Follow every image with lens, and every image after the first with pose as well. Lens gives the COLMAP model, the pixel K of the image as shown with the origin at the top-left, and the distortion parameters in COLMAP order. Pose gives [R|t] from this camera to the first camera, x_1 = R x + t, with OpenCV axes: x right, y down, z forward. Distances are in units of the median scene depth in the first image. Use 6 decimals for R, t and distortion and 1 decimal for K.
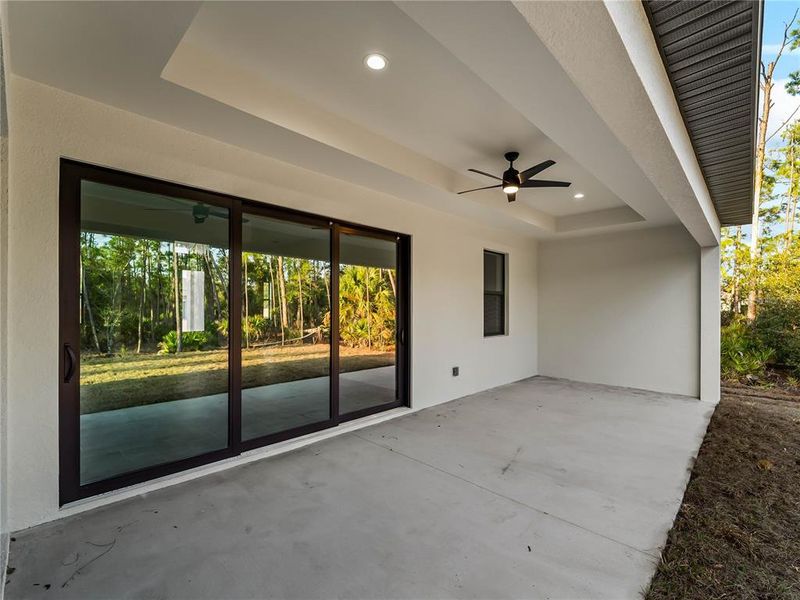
lens RADIAL K [[373.0, 0, 399.5], [0, 373.0, 306.5], [0, 0, 1]] dist [-0.001186, -0.000338]
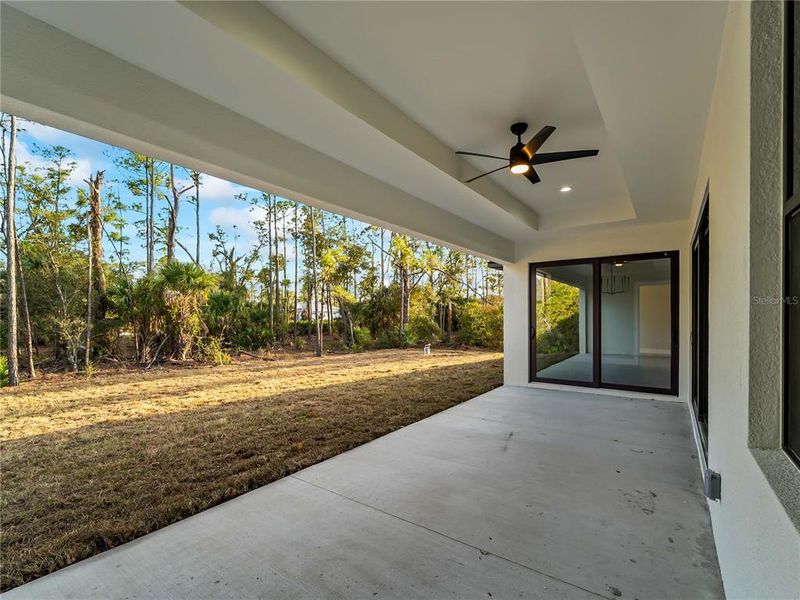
lens RADIAL K [[370.3, 0, 401.5], [0, 370.3, 318.1], [0, 0, 1]] dist [-0.003013, -0.001450]
pose [[-0.991839, -0.003910, -0.127436, 0.589563], [-0.004300, 0.999987, 0.002785, 0.019499], [0.127423, 0.003311, -0.991843, 1.583461]]
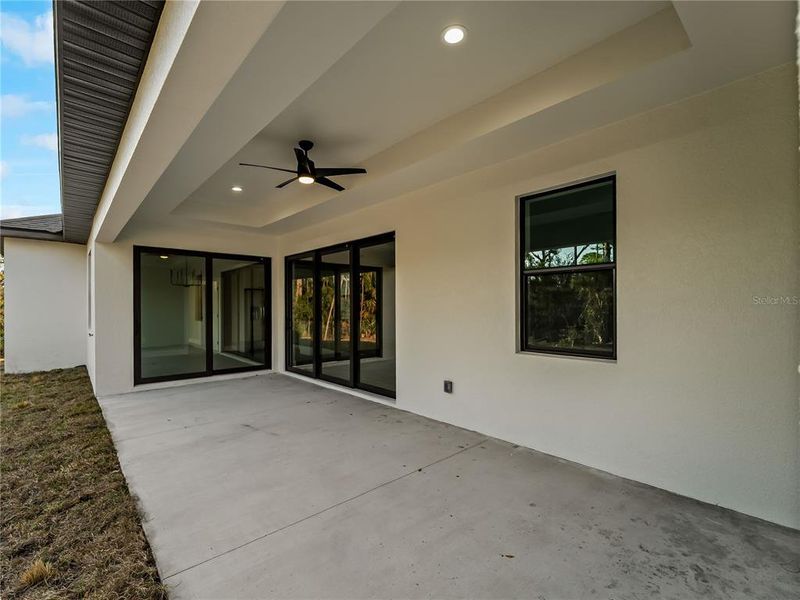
lens RADIAL K [[373.0, 0, 399.5], [0, 373.0, 306.5], [0, 0, 1]] dist [-0.001186, -0.000338]
pose [[-0.081592, -0.007312, -0.996639, 1.097985], [0.004512, 0.999960, -0.007706, 0.021785], [0.996656, -0.005126, -0.081555, 1.166057]]
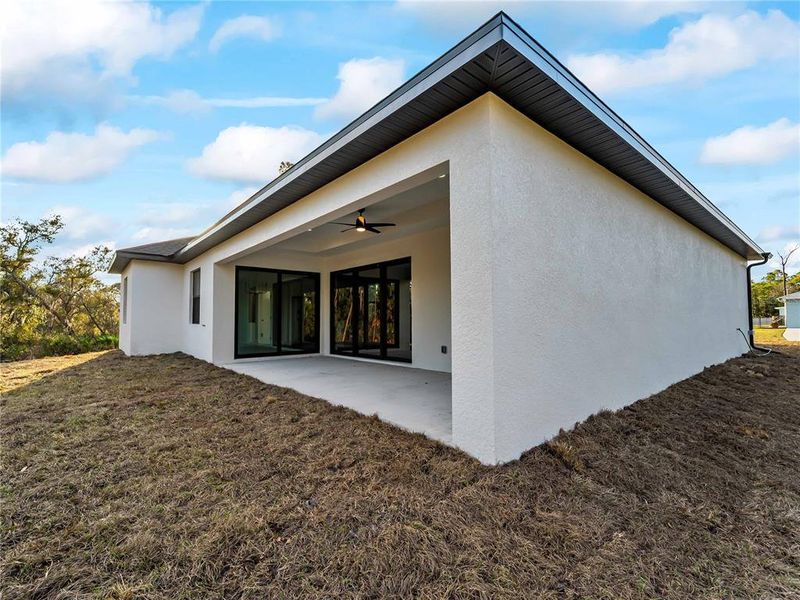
lens RADIAL K [[373.0, 0, 399.5], [0, 373.0, 306.5], [0, 0, 1]] dist [-0.001186, -0.000338]
pose [[-0.100096, -0.044113, -0.993999, 1.728608], [0.006068, 0.998971, -0.044944, 0.101201], [0.994959, -0.010531, -0.099725, 1.182818]]
